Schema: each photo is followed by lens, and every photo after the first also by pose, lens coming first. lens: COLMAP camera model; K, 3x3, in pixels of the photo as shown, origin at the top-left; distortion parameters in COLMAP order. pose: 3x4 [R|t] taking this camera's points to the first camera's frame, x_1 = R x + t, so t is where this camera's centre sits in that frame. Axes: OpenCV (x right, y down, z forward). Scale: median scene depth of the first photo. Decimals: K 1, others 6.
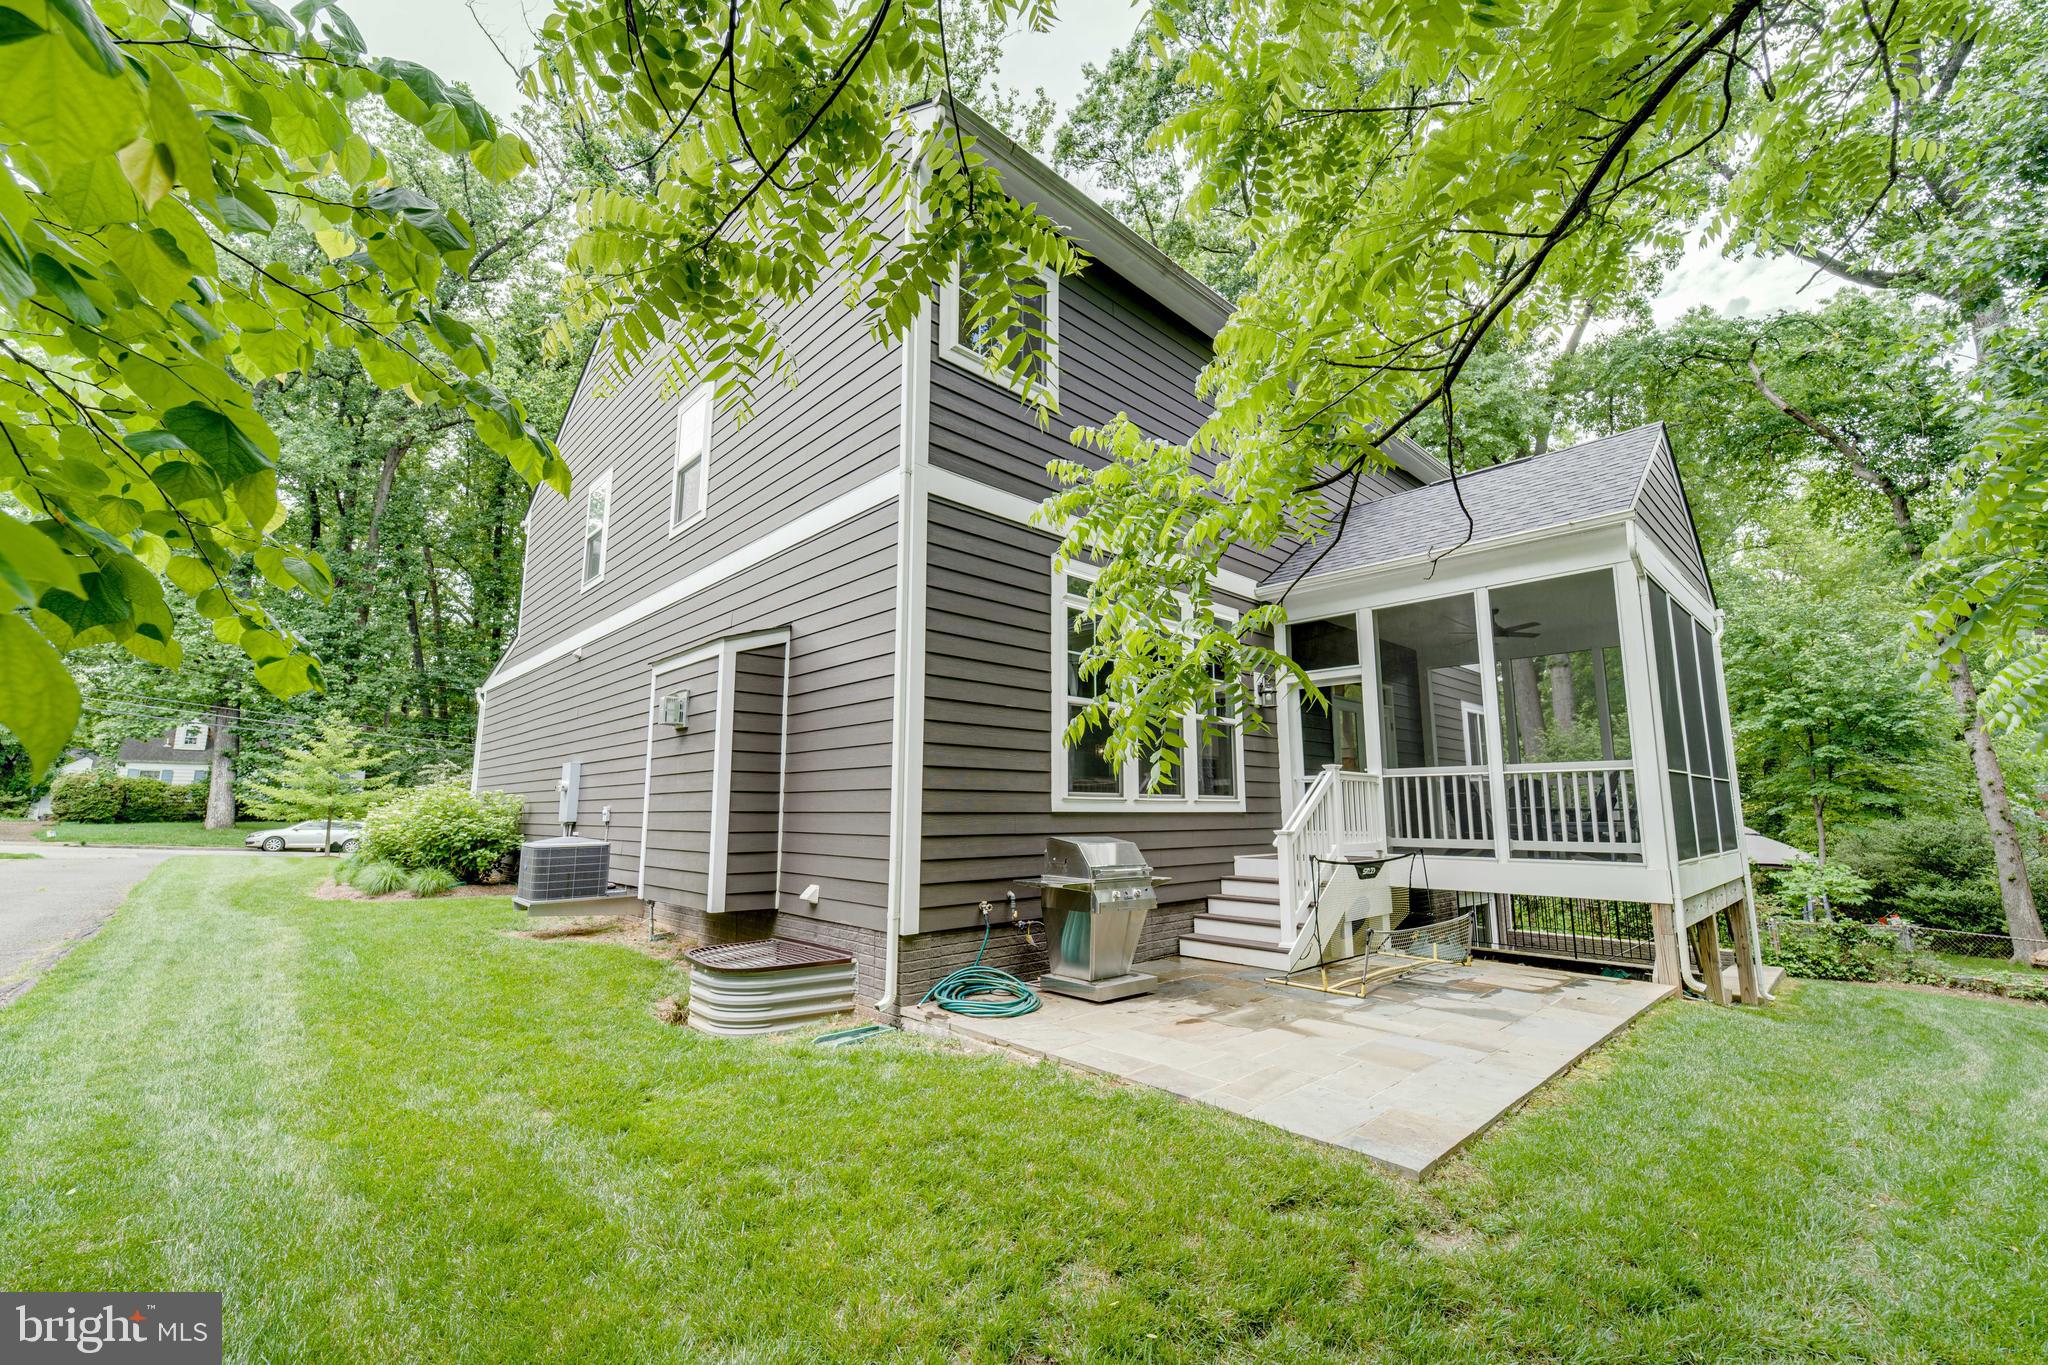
lens RADIAL K [[829.4, 0, 1018.6], [0, 829.4, 687.7], [0, 0, 1]] dist [-0.001552, -0.000012]
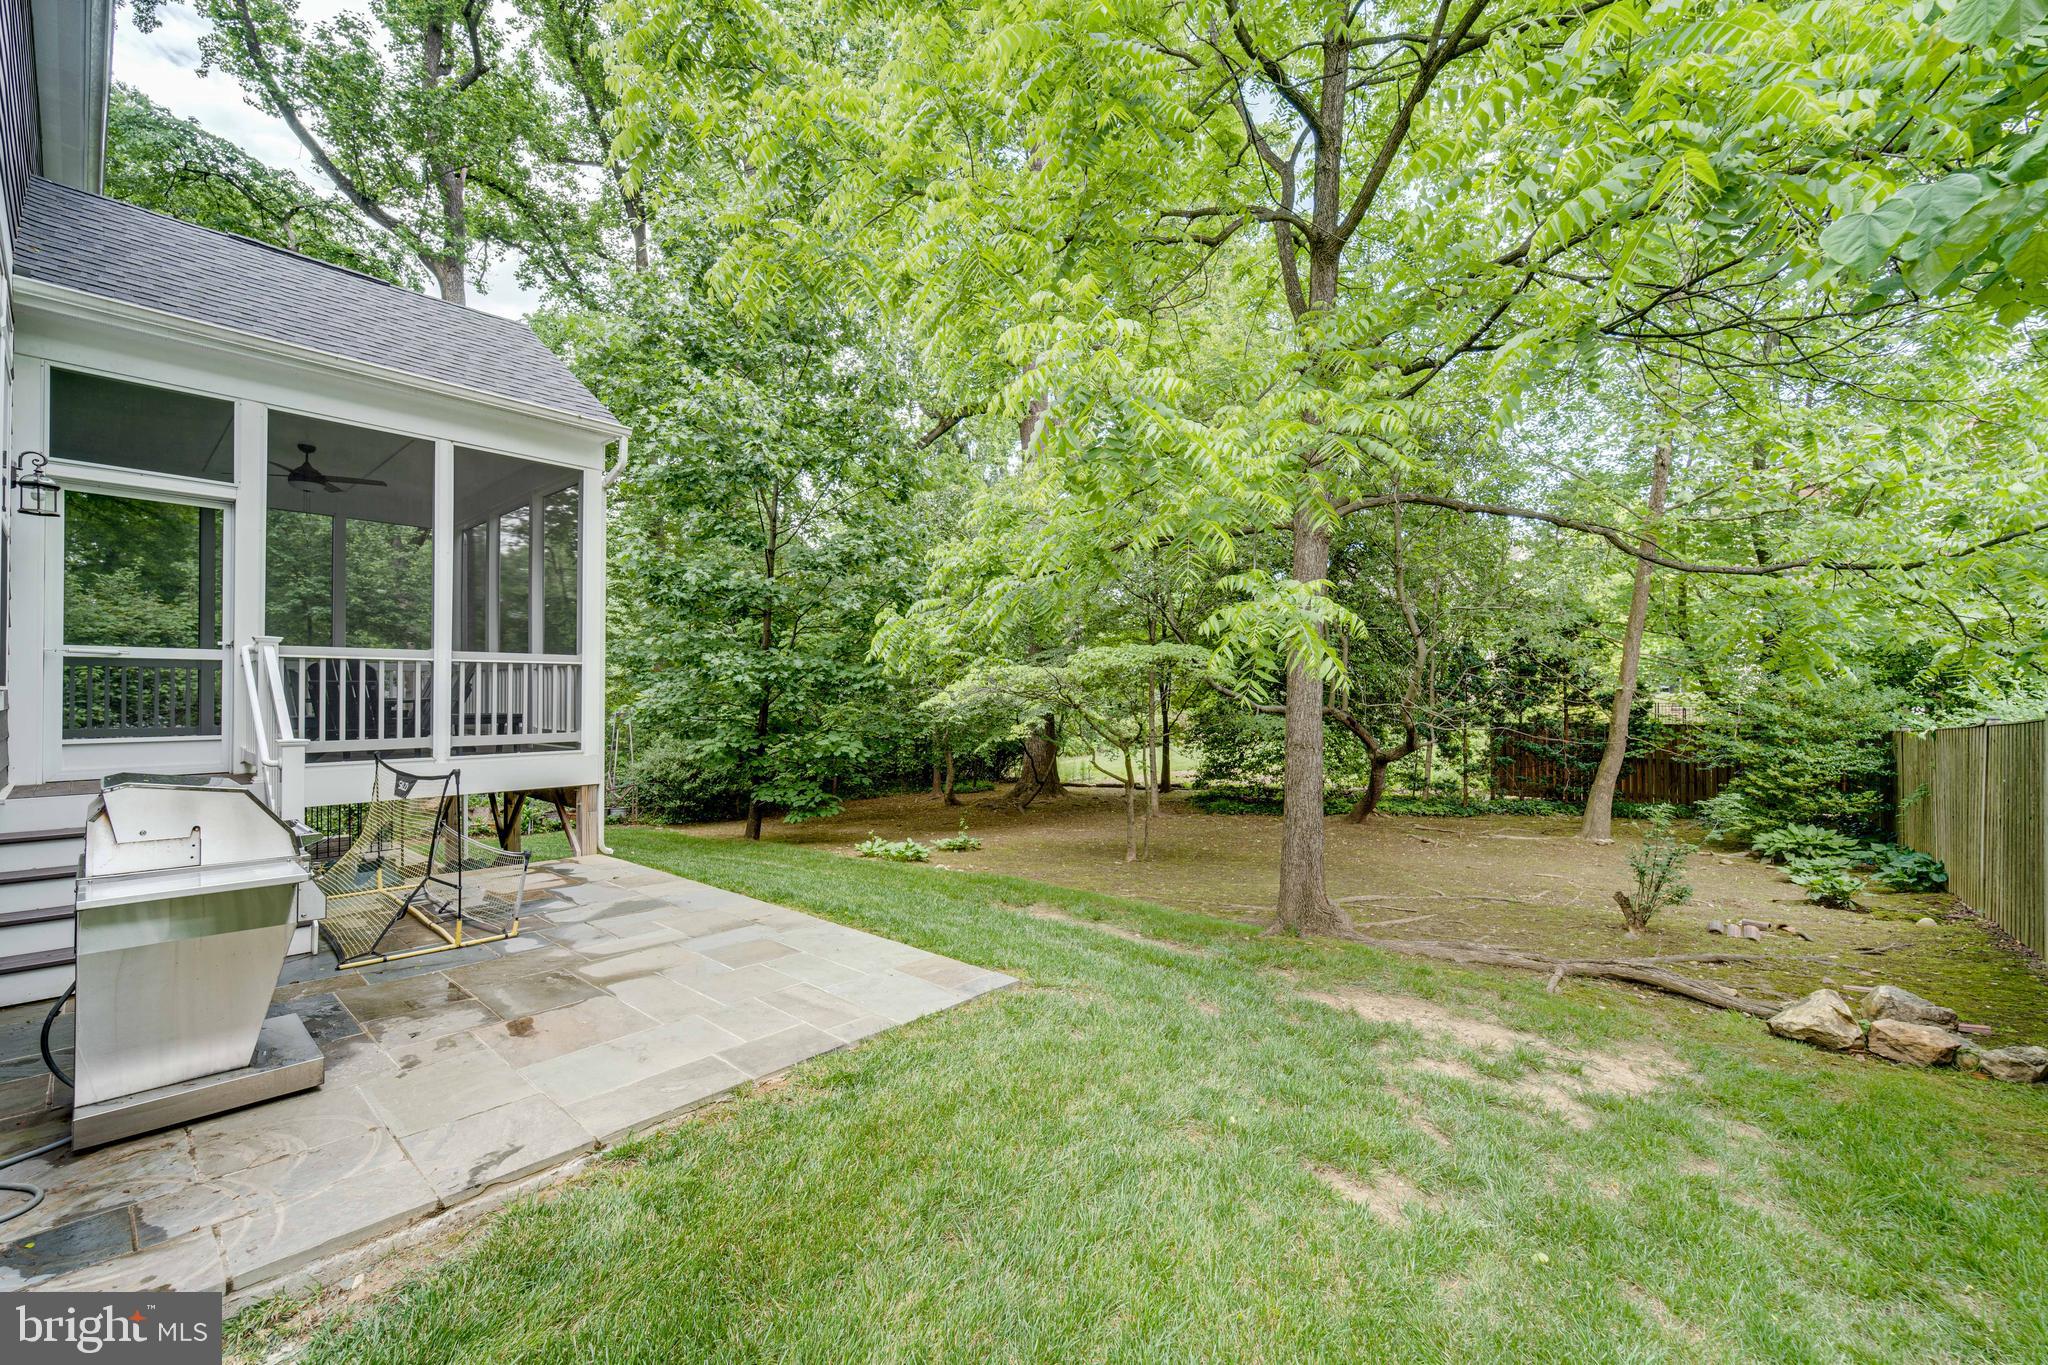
lens RADIAL K [[829.4, 0, 1018.6], [0, 829.4, 687.7], [0, 0, 1]] dist [-0.001552, -0.000012]
pose [[-0.105512, 0.008744, 0.994380, -0.350175], [-0.147439, 0.988772, -0.024339, 0.065475], [-0.983427, -0.149178, -0.103038, 0.507240]]
